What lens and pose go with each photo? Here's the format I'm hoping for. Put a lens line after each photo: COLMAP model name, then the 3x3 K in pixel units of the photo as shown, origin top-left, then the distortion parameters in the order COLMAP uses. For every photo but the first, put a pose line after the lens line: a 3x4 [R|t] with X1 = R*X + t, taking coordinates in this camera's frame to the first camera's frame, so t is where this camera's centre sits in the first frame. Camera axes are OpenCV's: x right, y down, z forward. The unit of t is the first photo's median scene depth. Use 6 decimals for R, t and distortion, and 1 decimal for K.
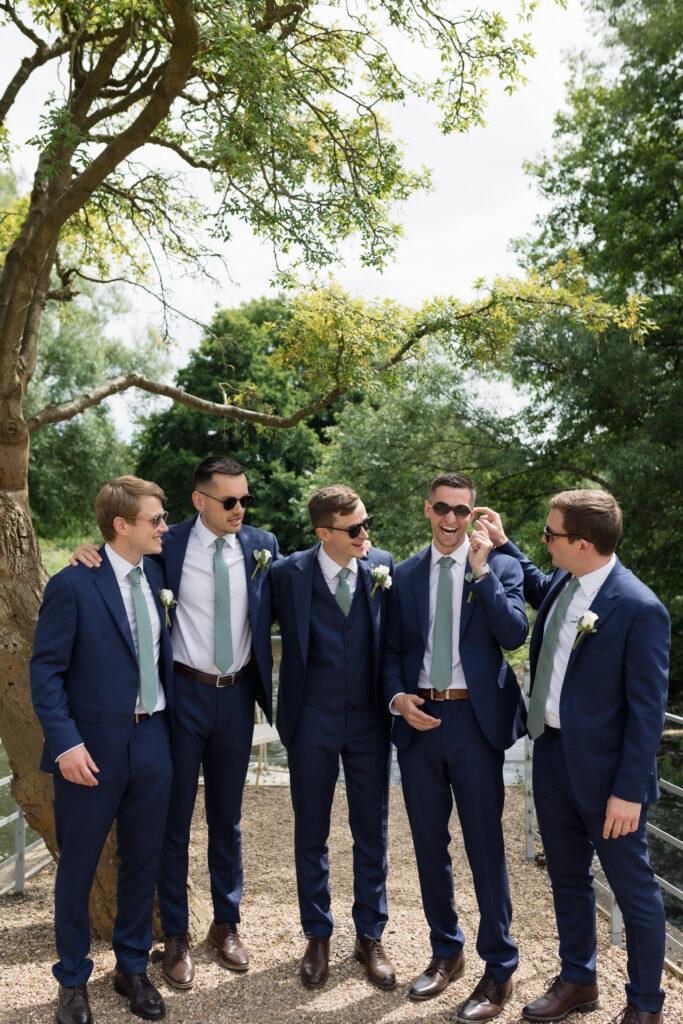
lens RADIAL K [[1050.9, 0, 346.4], [0, 1050.9, 508.7], [0, 0, 1]] dist [0.006759, 0.023320]
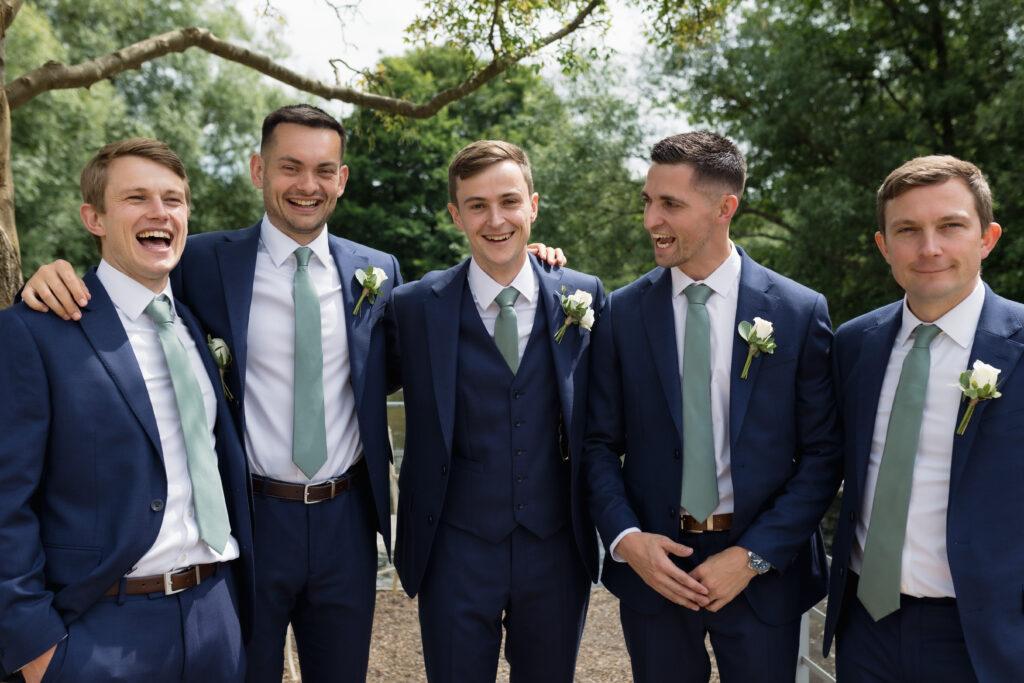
lens RADIAL K [[1014.6, 0, 533.1], [0, 1014.6, 342.7], [0, 0, 1]] dist [0.010981, 0.011897]
pose [[0.999801, -0.001455, 0.019899, -0.000233], [-0.000093, 0.996987, 0.077563, 0.007645], [-0.019952, -0.077549, 0.996789, 0.089347]]
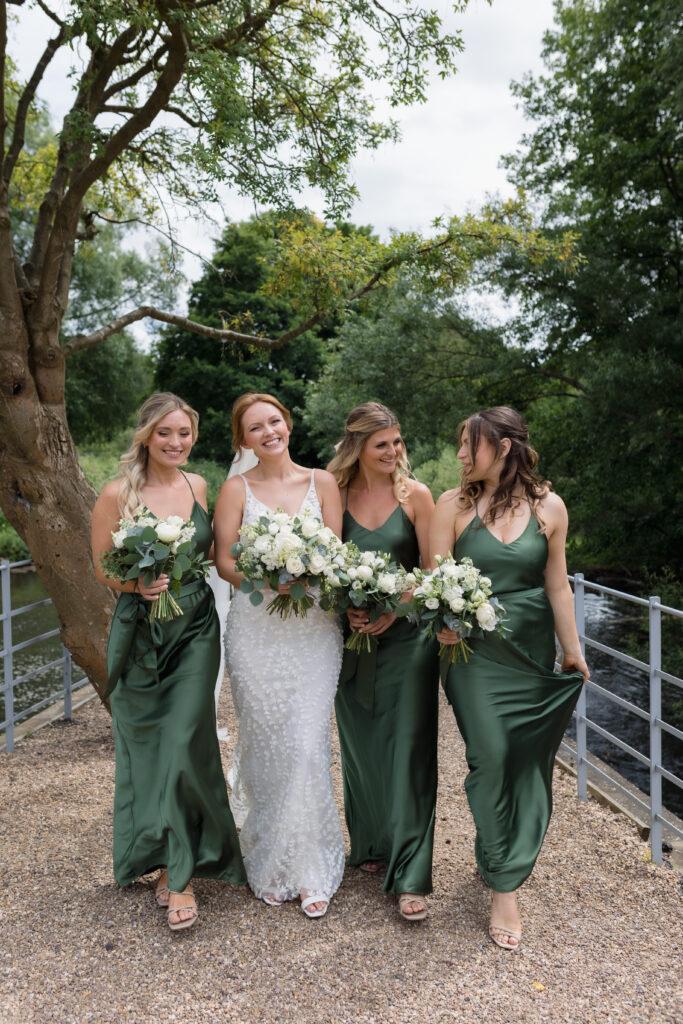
lens RADIAL K [[1014.6, 0, 324.2], [0, 1014.6, 493.6], [0, 0, 1]] dist [0.010981, 0.011897]
pose [[0.999391, -0.007139, -0.034159, 0.011485], [0.009800, 0.996876, 0.078378, -0.000785], [0.033493, -0.078665, 0.996338, -0.050303]]
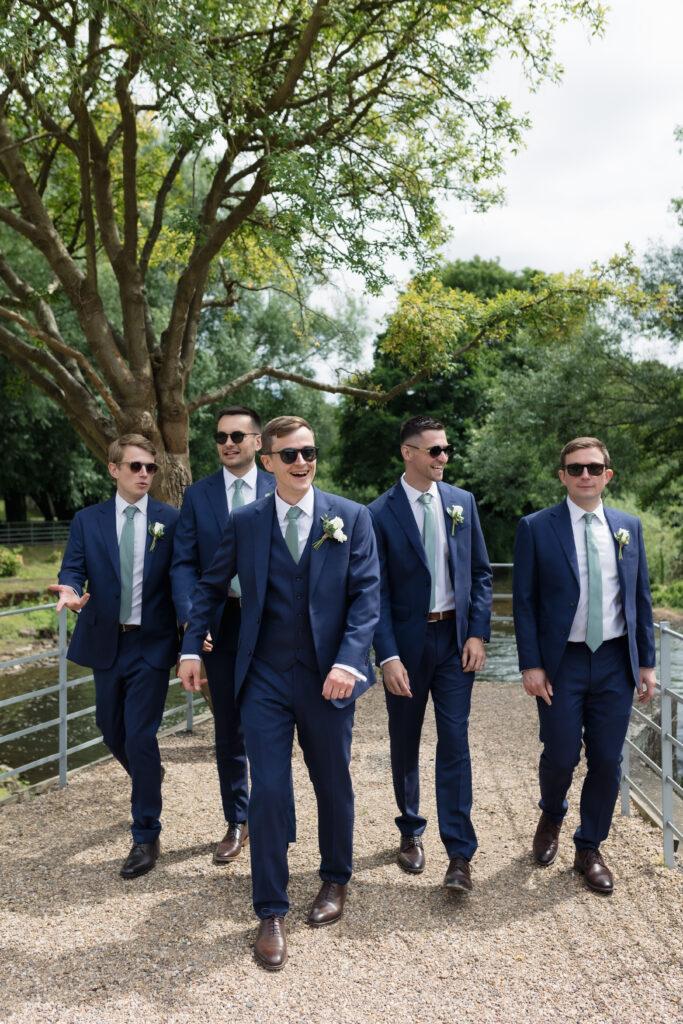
lens RADIAL K [[1024.4, 0, 341.5], [0, 1024.4, 512.0], [0, 0, 1]] dist [0.014645, 0.015962]
pose [[0.978314, -0.006637, -0.207020, 0.047293], [0.016266, 0.998862, 0.044843, 0.000850], [0.206487, -0.047238, 0.977308, -0.081277]]
